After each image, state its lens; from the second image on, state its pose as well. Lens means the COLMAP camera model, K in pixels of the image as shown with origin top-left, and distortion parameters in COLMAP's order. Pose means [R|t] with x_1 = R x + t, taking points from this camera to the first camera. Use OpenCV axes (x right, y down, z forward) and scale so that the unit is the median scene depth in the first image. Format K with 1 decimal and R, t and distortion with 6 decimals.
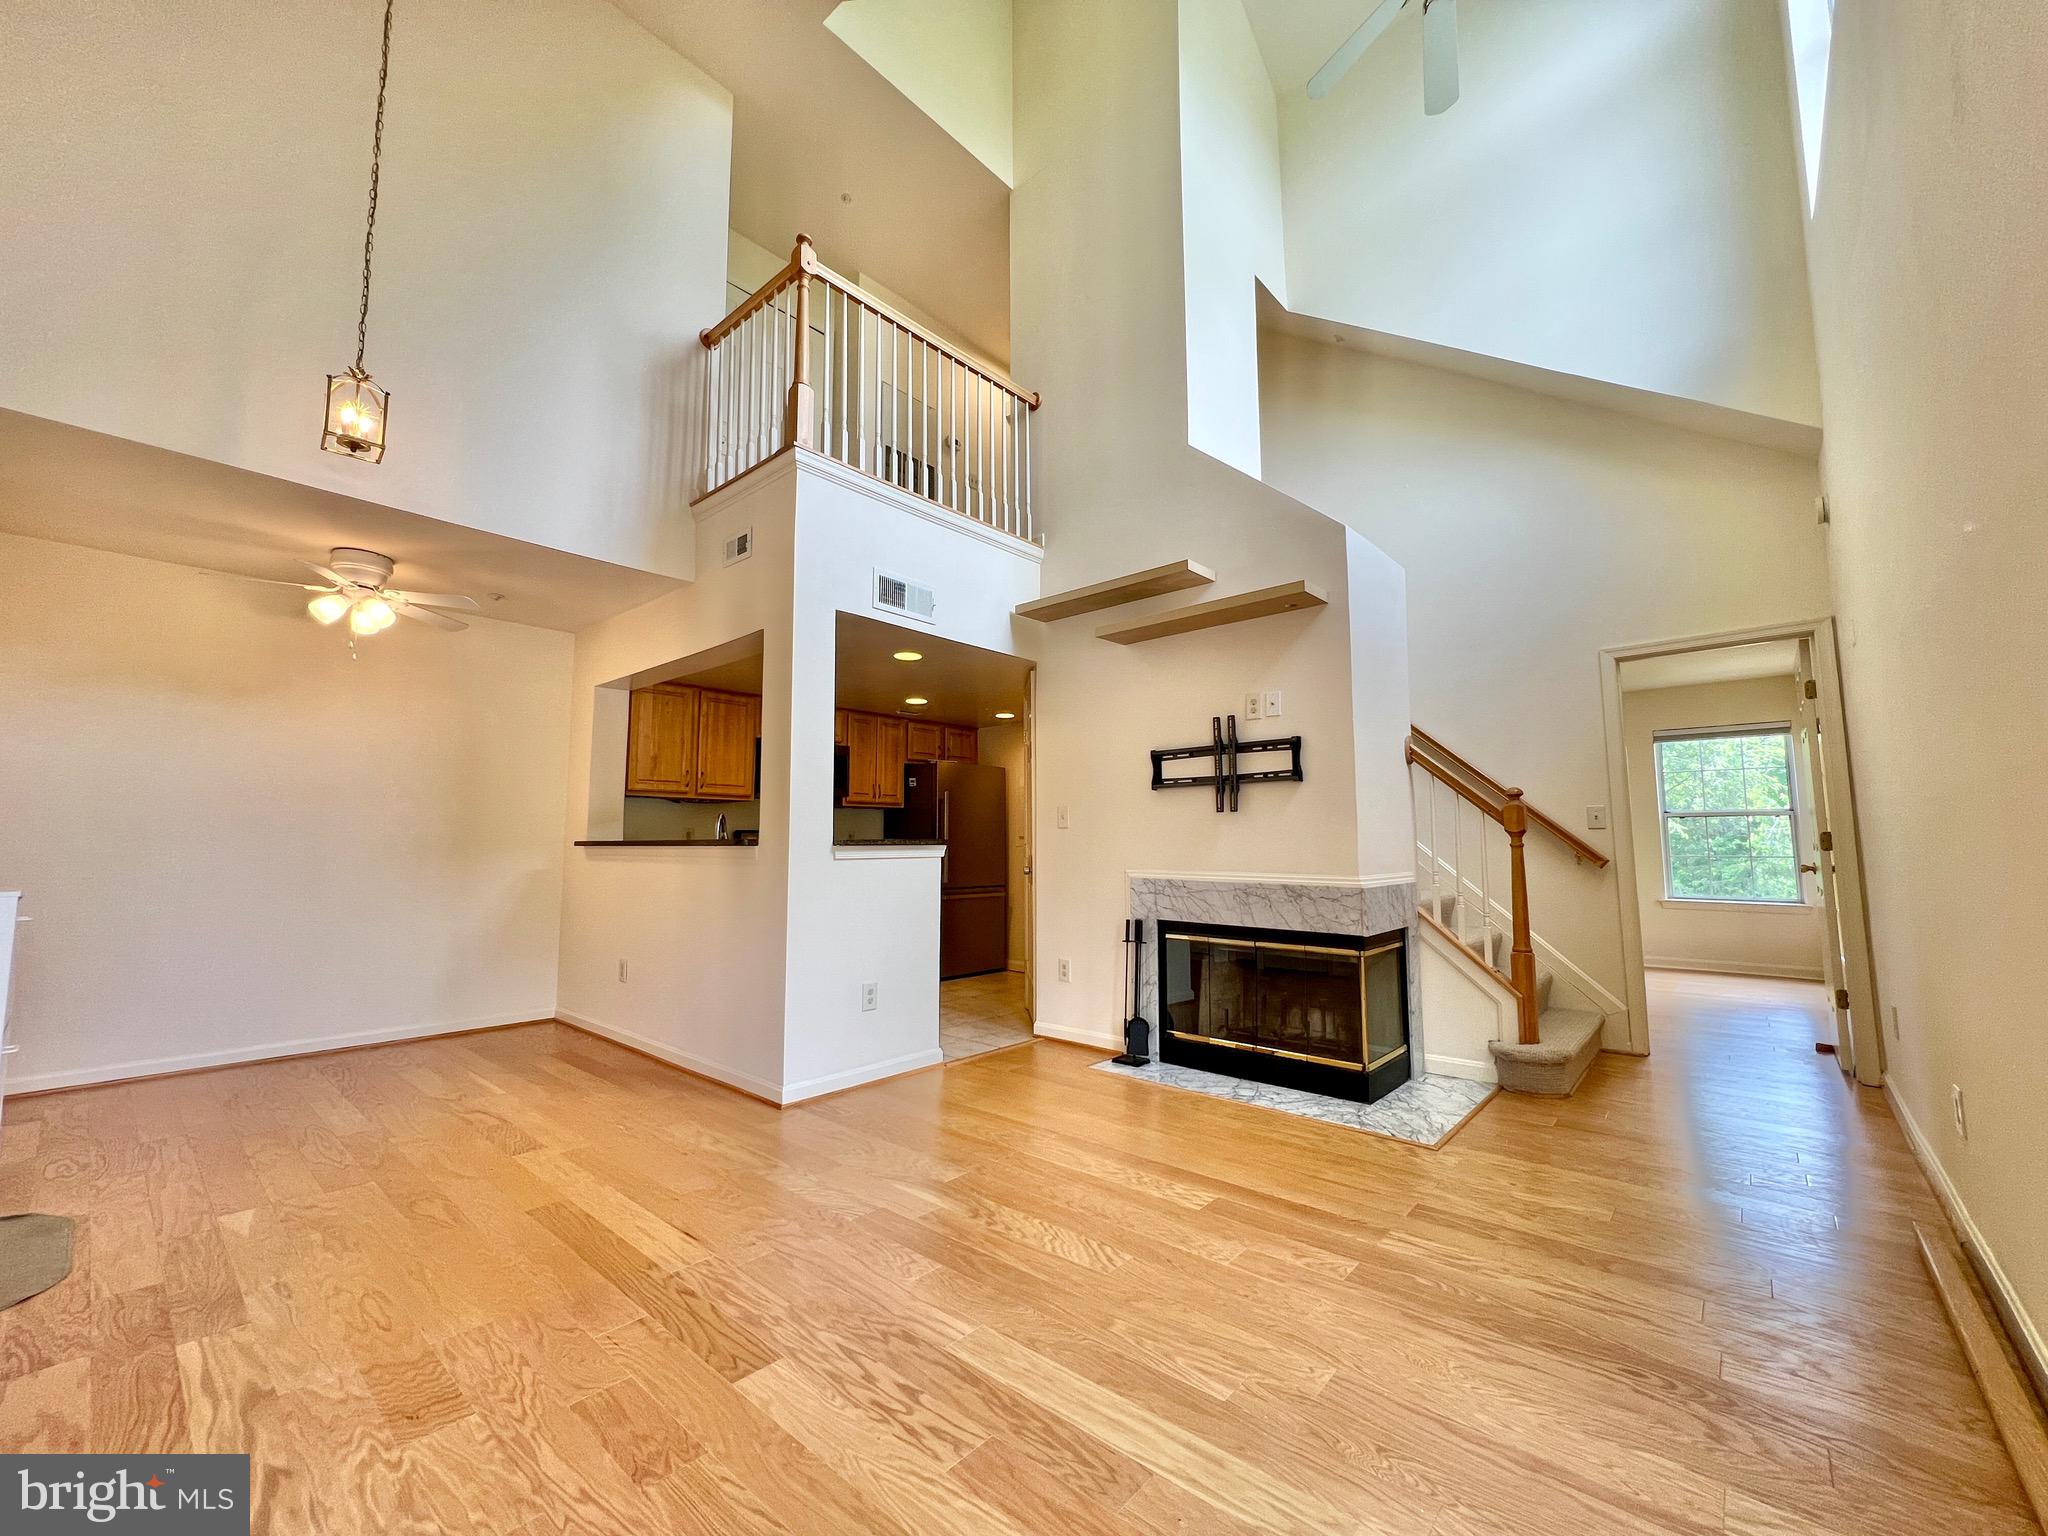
lens RADIAL K [[822.8, 0, 1016.8], [0, 822.8, 761.9], [0, 0, 1]] dist [-0.001449, 0.000546]
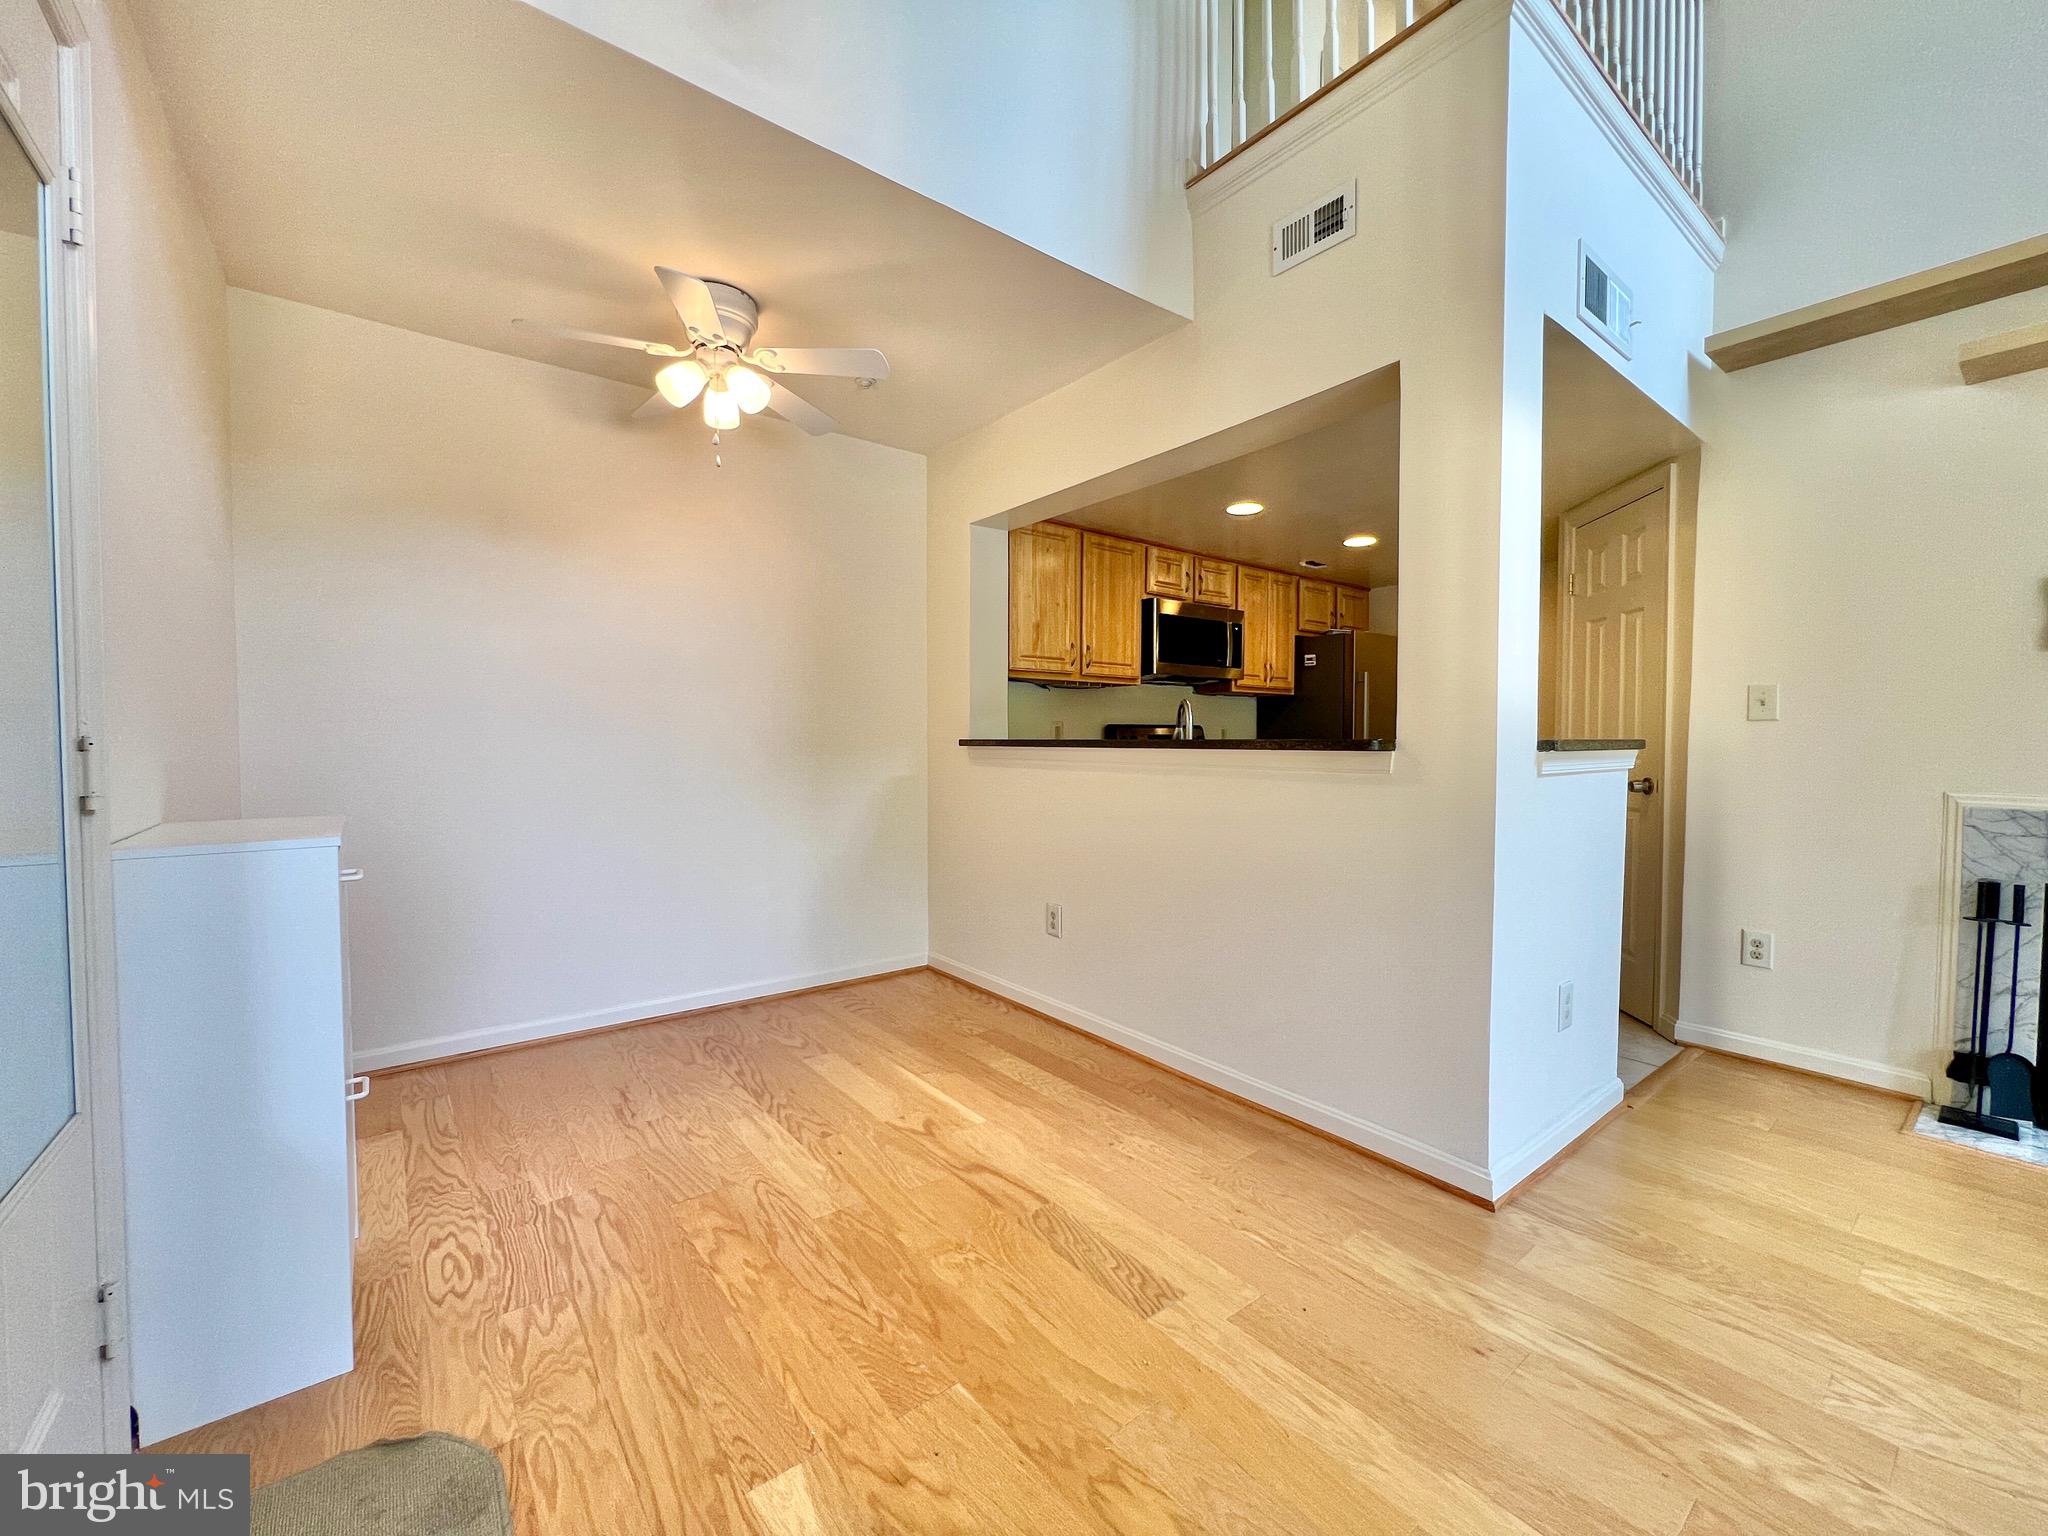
lens RADIAL K [[821.1, 0, 1017.0], [0, 821.1, 763.9], [0, 0, 1]] dist [-0.006042, 0.001041]
pose [[0.983690, 0.008245, -0.179681, -0.423880], [0.015299, 0.991493, 0.129256, 0.029293], [0.179218, -0.129897, 0.975196, 0.351581]]
